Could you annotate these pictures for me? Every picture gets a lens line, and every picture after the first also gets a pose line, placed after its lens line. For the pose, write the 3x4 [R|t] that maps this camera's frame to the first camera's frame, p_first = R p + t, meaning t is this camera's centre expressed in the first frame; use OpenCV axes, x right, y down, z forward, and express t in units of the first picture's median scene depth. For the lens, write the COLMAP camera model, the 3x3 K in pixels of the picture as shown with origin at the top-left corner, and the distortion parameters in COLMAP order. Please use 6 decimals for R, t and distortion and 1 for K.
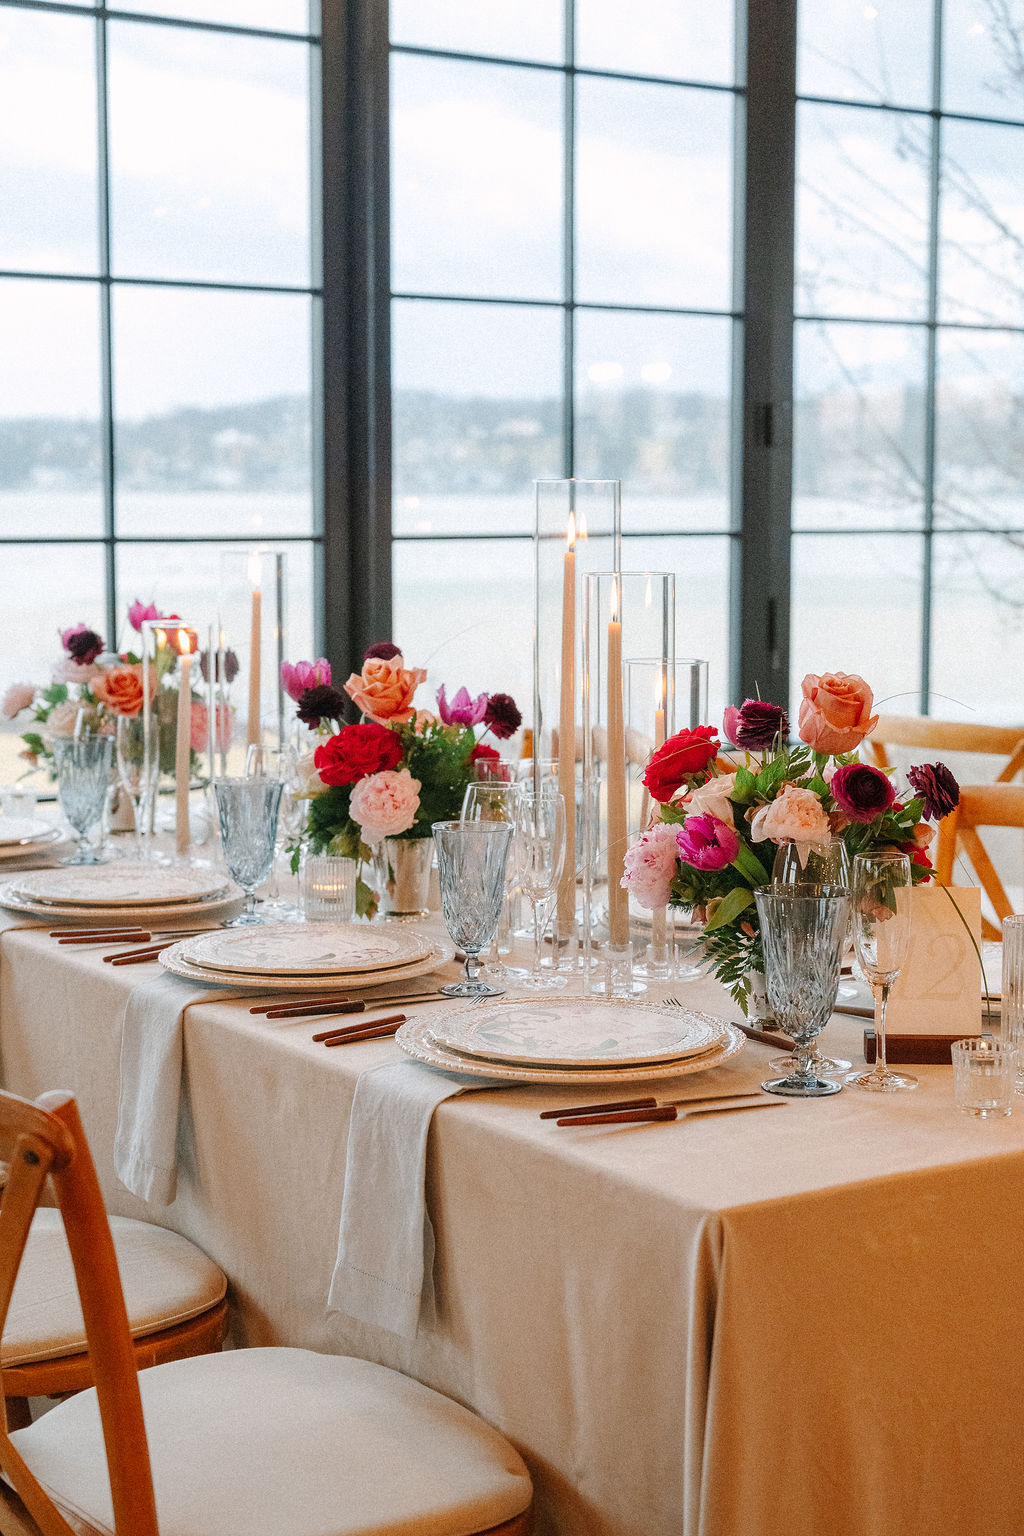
lens RADIAL K [[2143.9, 0, 507.5], [0, 2143.9, 761.4], [0, 0, 1]] dist [0.026049, 0.000000]
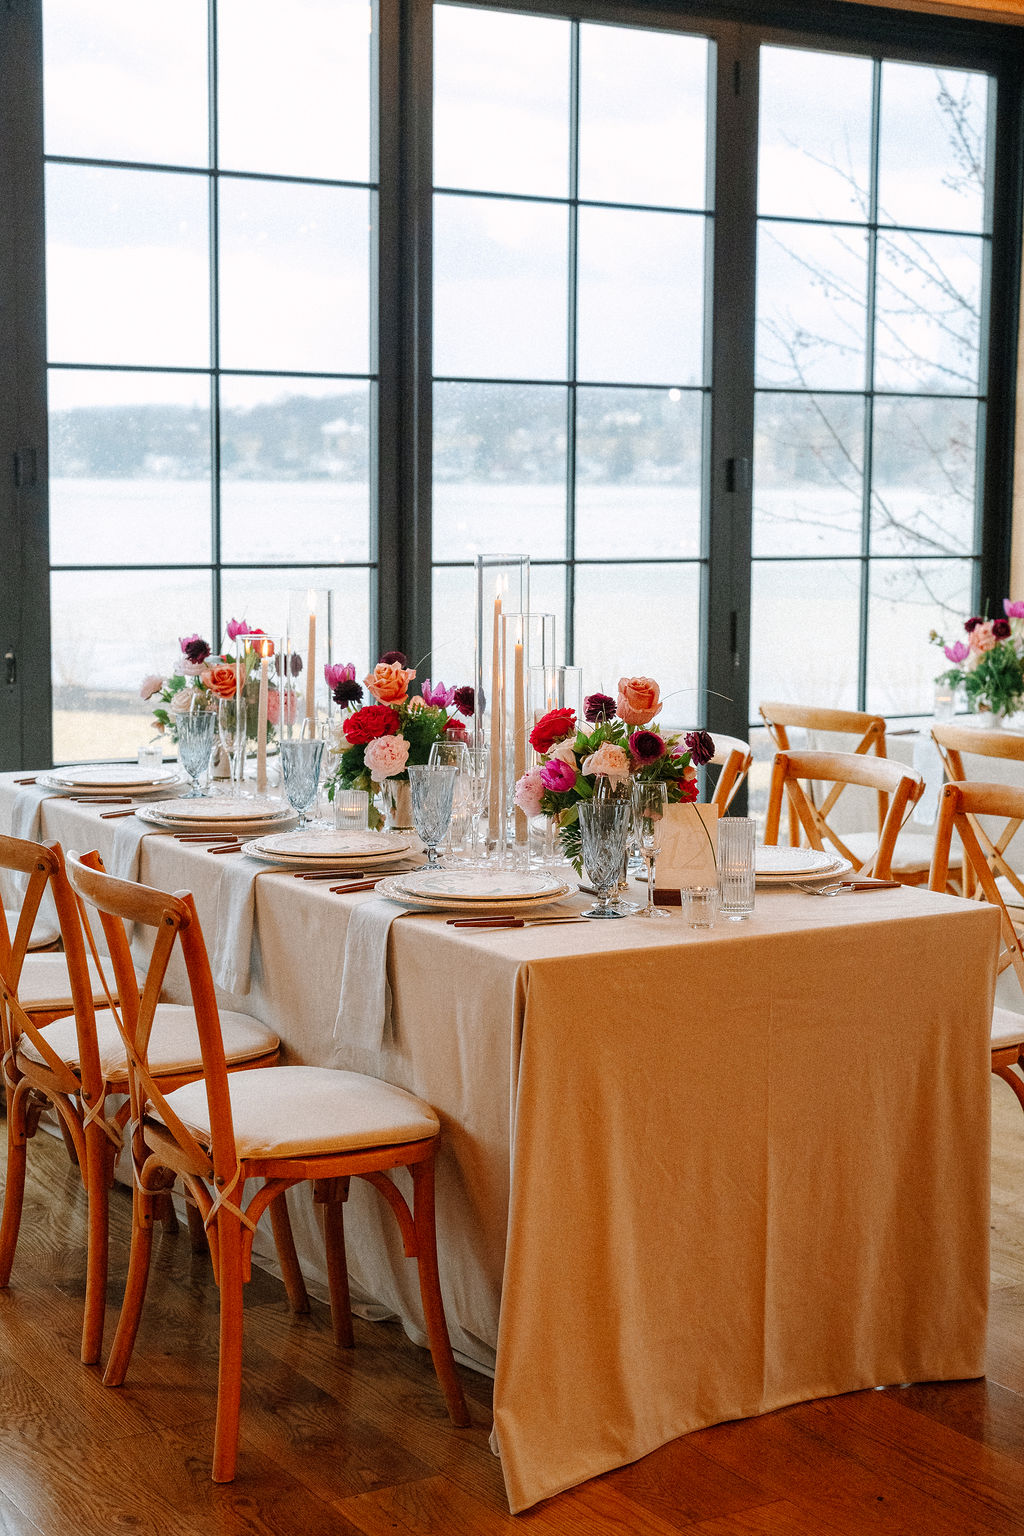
lens RADIAL K [[2143.9, 0, 515.9], [0, 2143.9, 768.2], [0, 0, 1]] dist [0.026049, 0.000000]
pose [[0.998930, 0.011705, -0.044749, 0.116171], [-0.011300, 0.999893, 0.009287, 0.013997], [0.044853, -0.008771, 0.998955, -0.607048]]
